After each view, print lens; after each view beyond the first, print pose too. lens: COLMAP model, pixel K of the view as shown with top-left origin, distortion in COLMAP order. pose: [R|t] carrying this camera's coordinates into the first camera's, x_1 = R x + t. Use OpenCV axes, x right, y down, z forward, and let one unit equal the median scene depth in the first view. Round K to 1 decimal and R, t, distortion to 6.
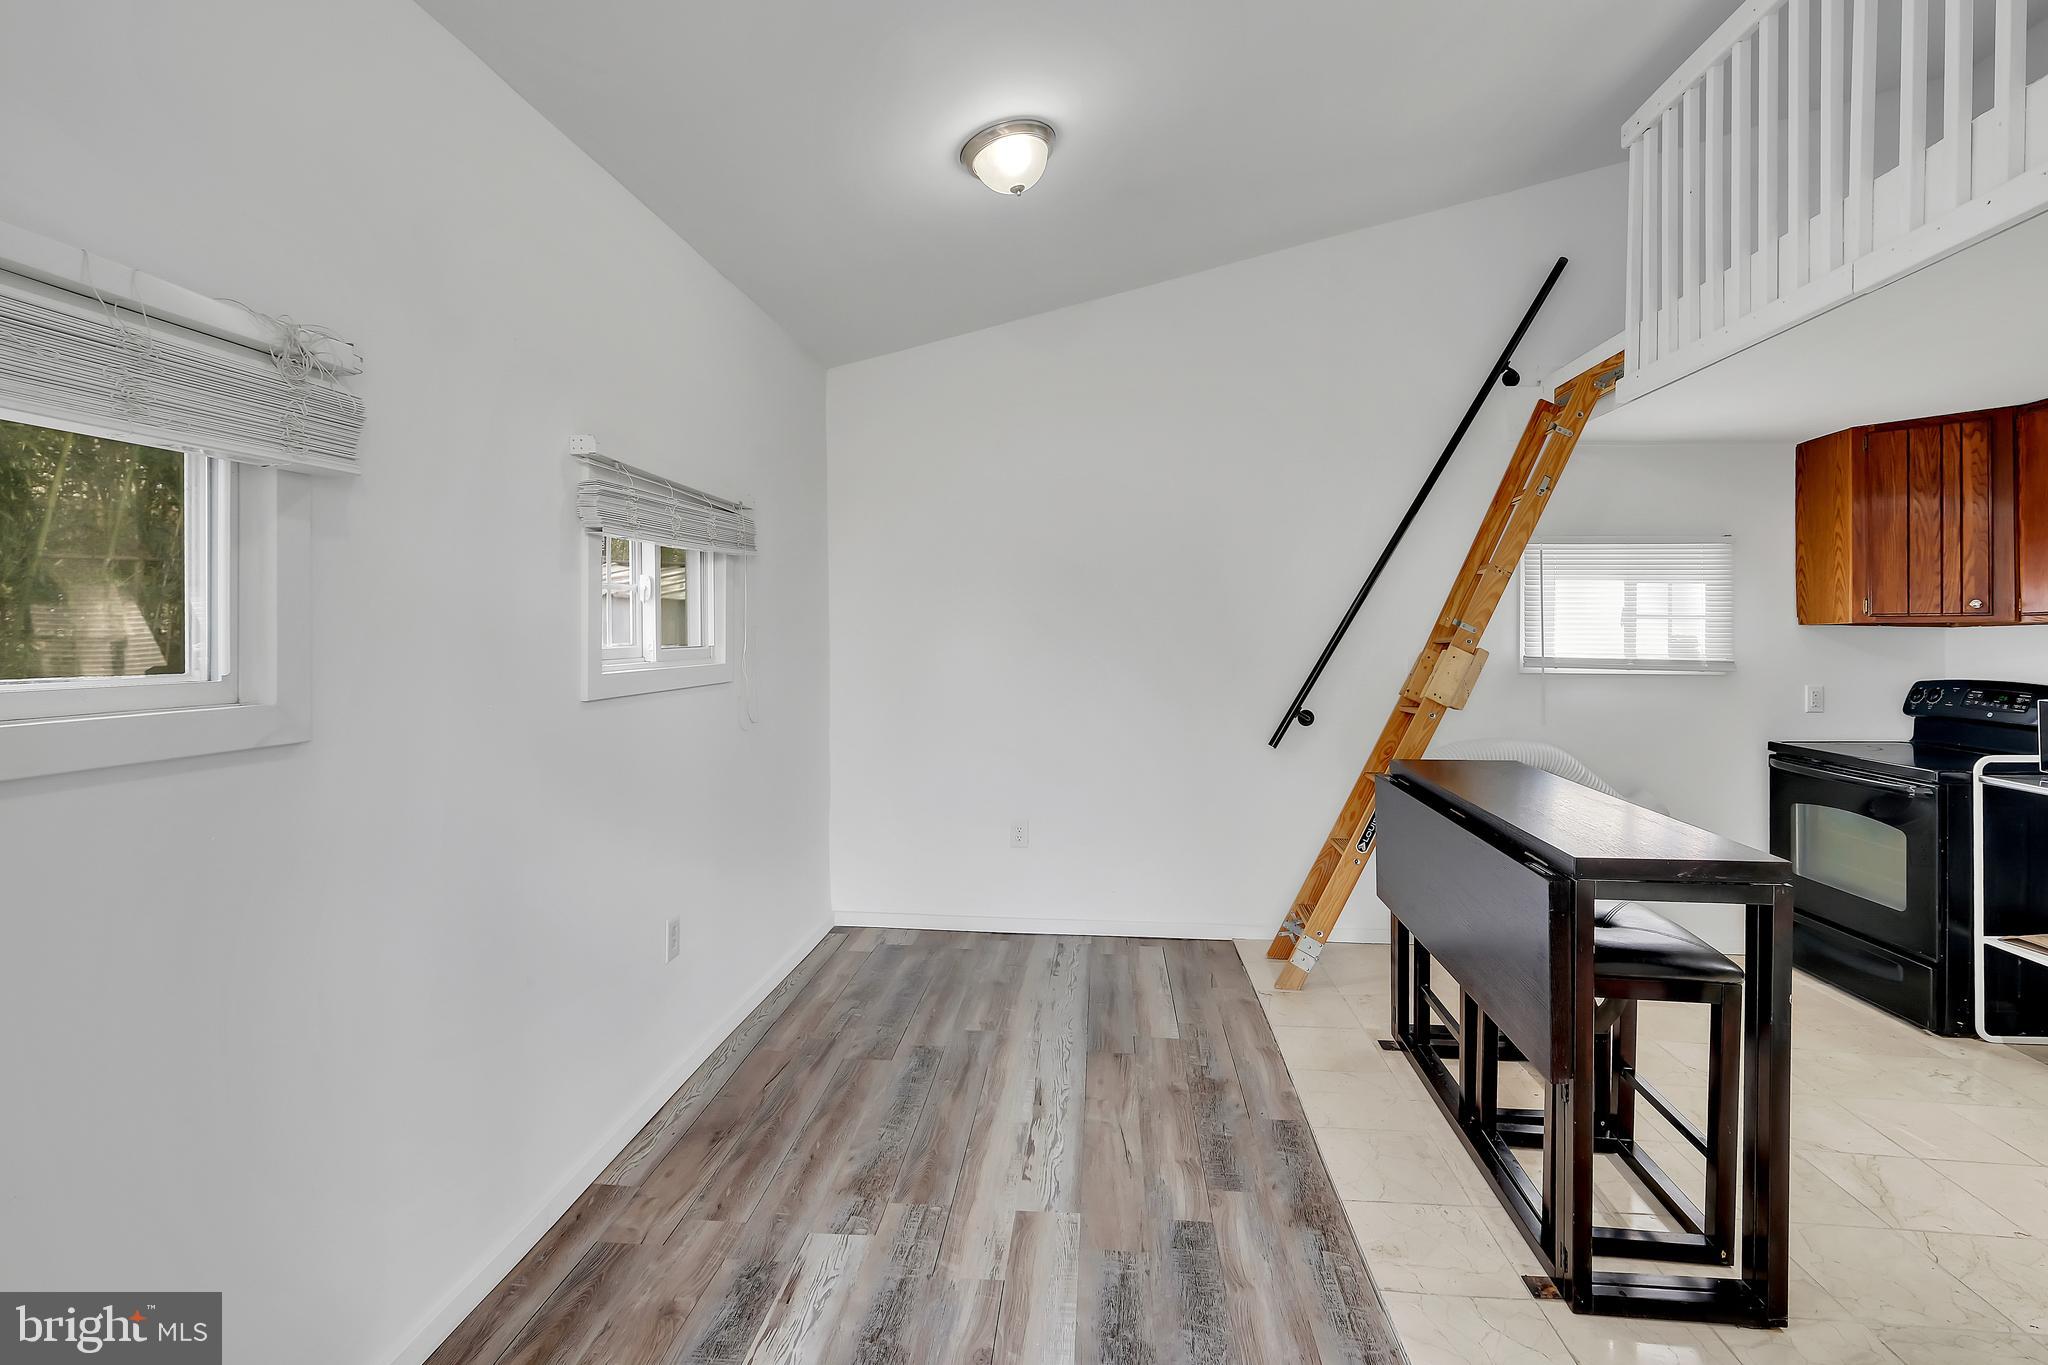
lens RADIAL K [[921.4, 0, 1066.1], [0, 921.4, 635.6], [0, 0, 1]] dist [-0.005860, -0.000367]
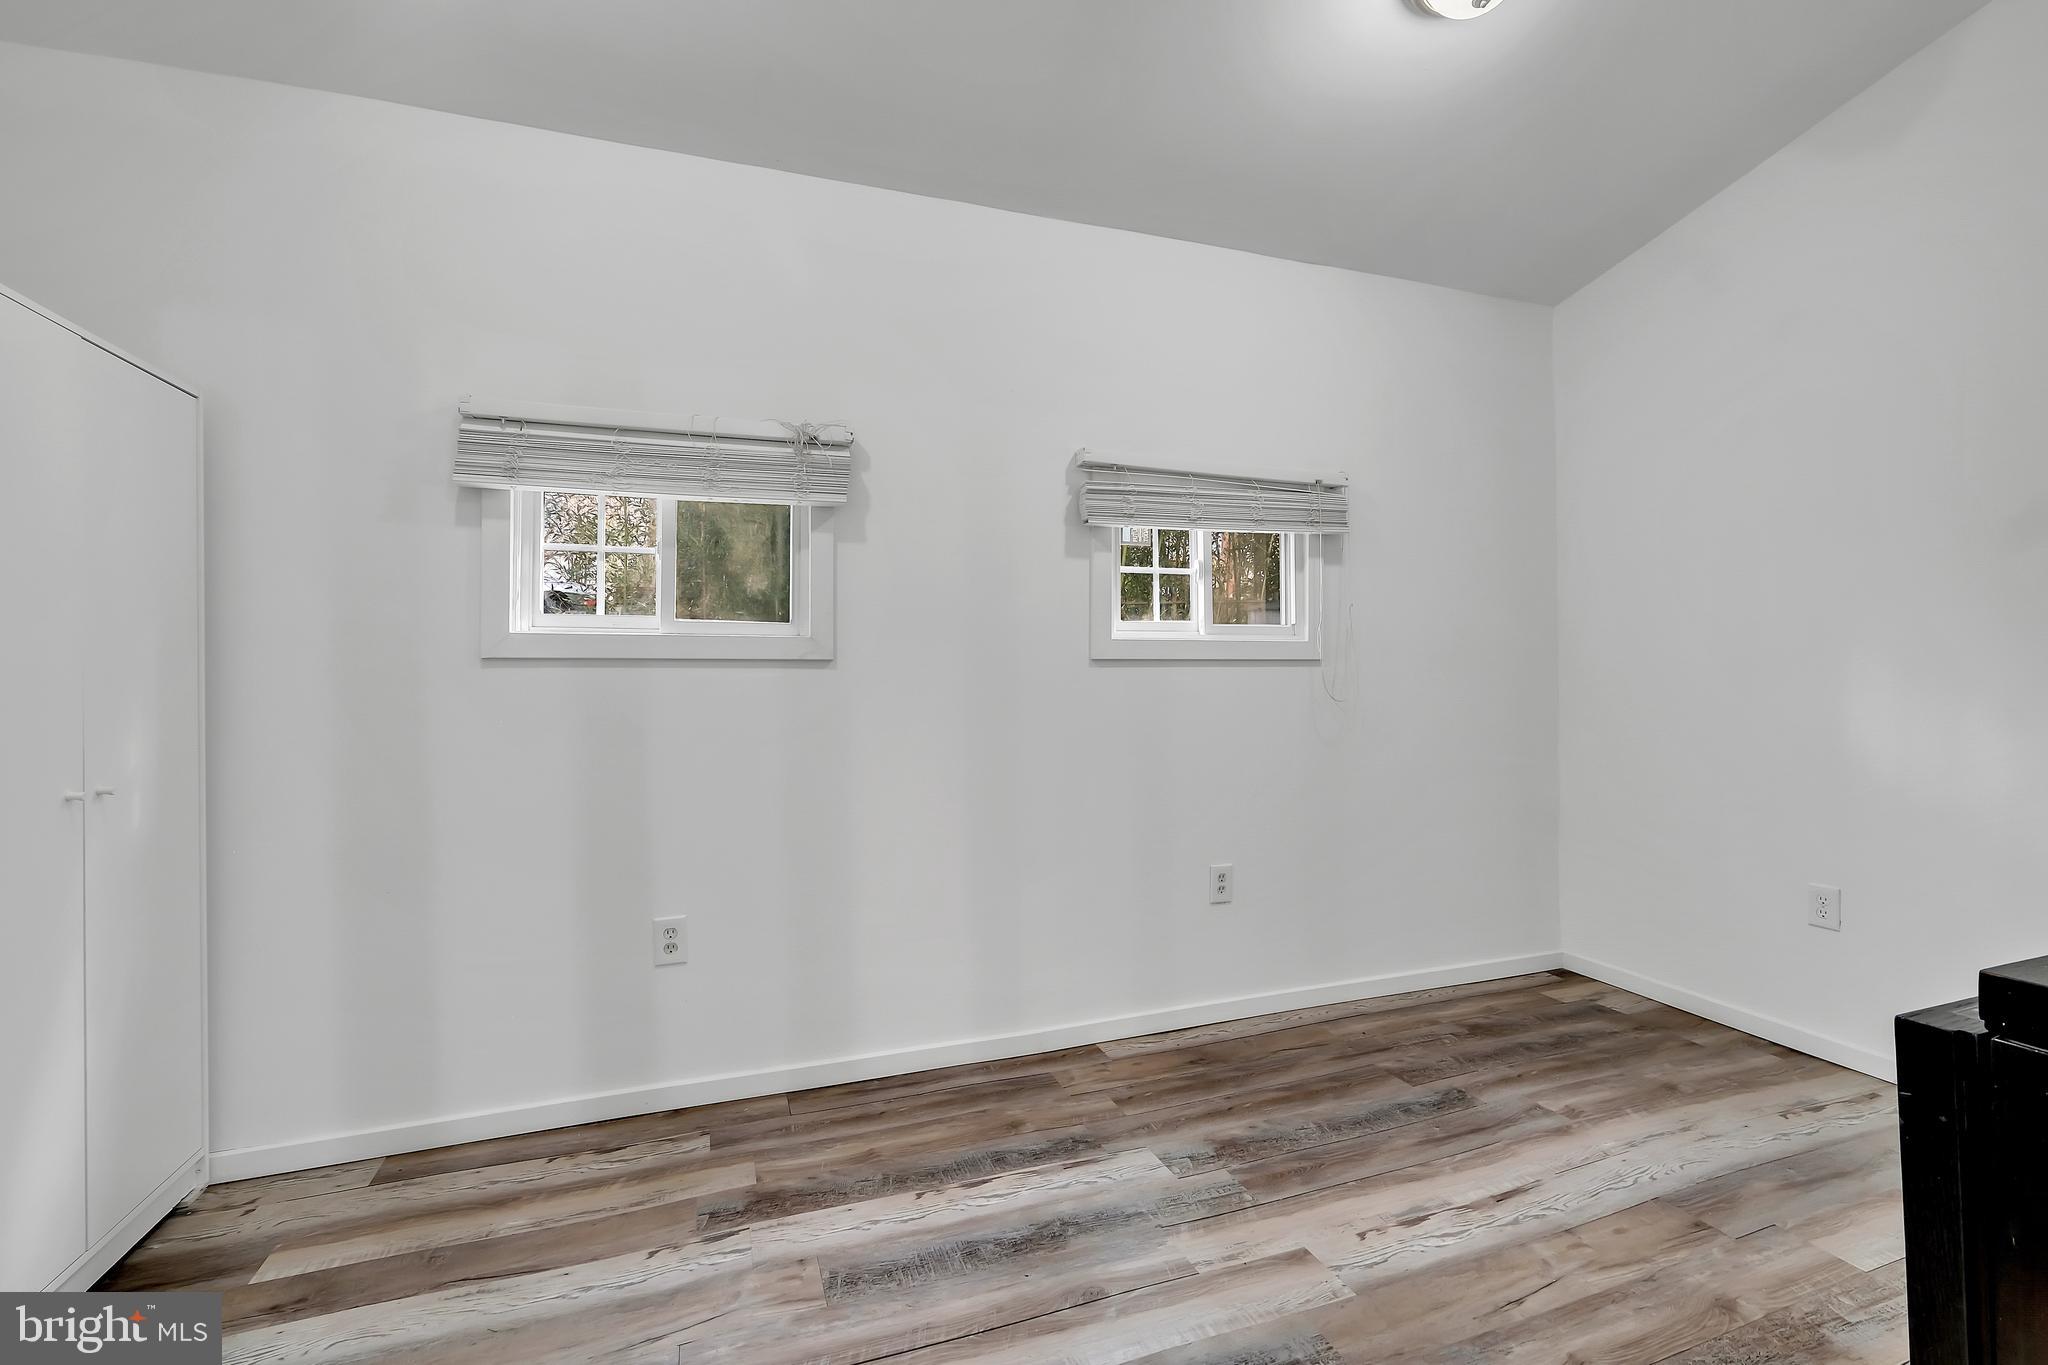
lens RADIAL K [[921.4, 0, 1032.7], [0, 921.4, 676.2], [0, 0, 1]] dist [-0.005860, -0.000367]
pose [[0.395612, -0.008456, -0.918379, 0.549443], [0.001481, 0.999962, -0.008569, 0.095967], [0.918417, 0.002030, 0.395609, 0.384500]]
